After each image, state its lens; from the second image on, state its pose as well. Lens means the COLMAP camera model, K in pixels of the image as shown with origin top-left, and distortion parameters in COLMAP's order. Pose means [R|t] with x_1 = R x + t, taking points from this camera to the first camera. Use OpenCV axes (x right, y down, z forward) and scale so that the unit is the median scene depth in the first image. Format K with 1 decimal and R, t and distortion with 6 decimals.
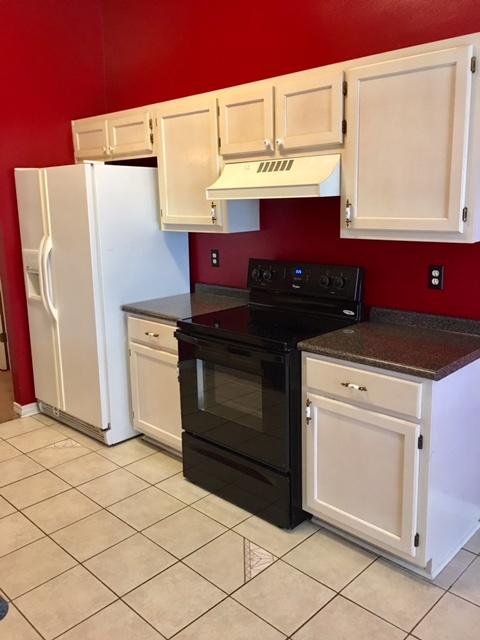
lens RADIAL K [[543.0, 0, 240.1], [0, 543.0, 312.7], [0, 0, 1]] dist [0.090281, -0.134740]
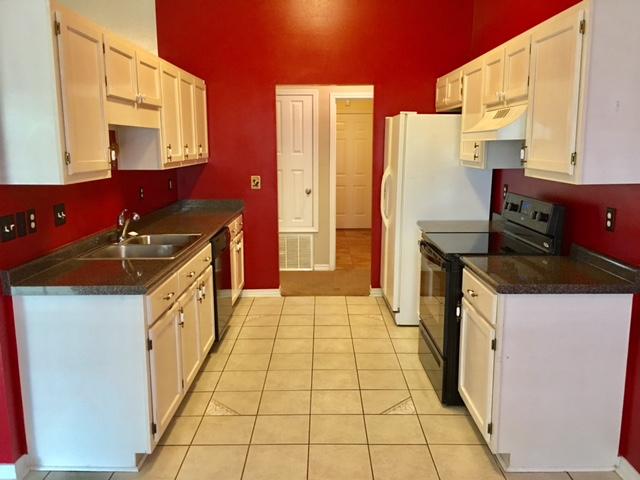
lens RADIAL K [[543.0, 0, 320.0], [0, 543.0, 240.0], [0, 0, 1]] dist [0.090281, -0.134740]
pose [[0.698496, 0.141792, -0.701426, 0.606327], [-0.153950, 0.986997, 0.046213, 0.008625], [0.698858, 0.075705, 0.711243, -0.099493]]
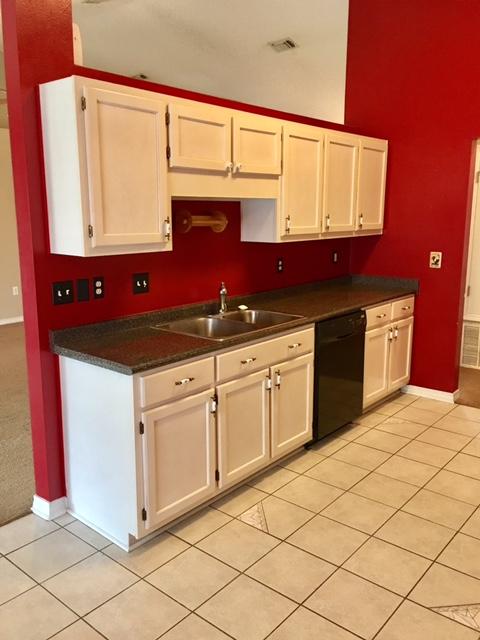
lens RADIAL K [[543.0, 0, 240.1], [0, 543.0, 312.7], [0, 0, 1]] dist [0.090281, -0.134740]
pose [[0.075518, 0.205073, -0.975829, 0.614080], [-0.201390, 0.961593, 0.186496, -0.094821], [0.976596, 0.182439, 0.113917, 0.347101]]
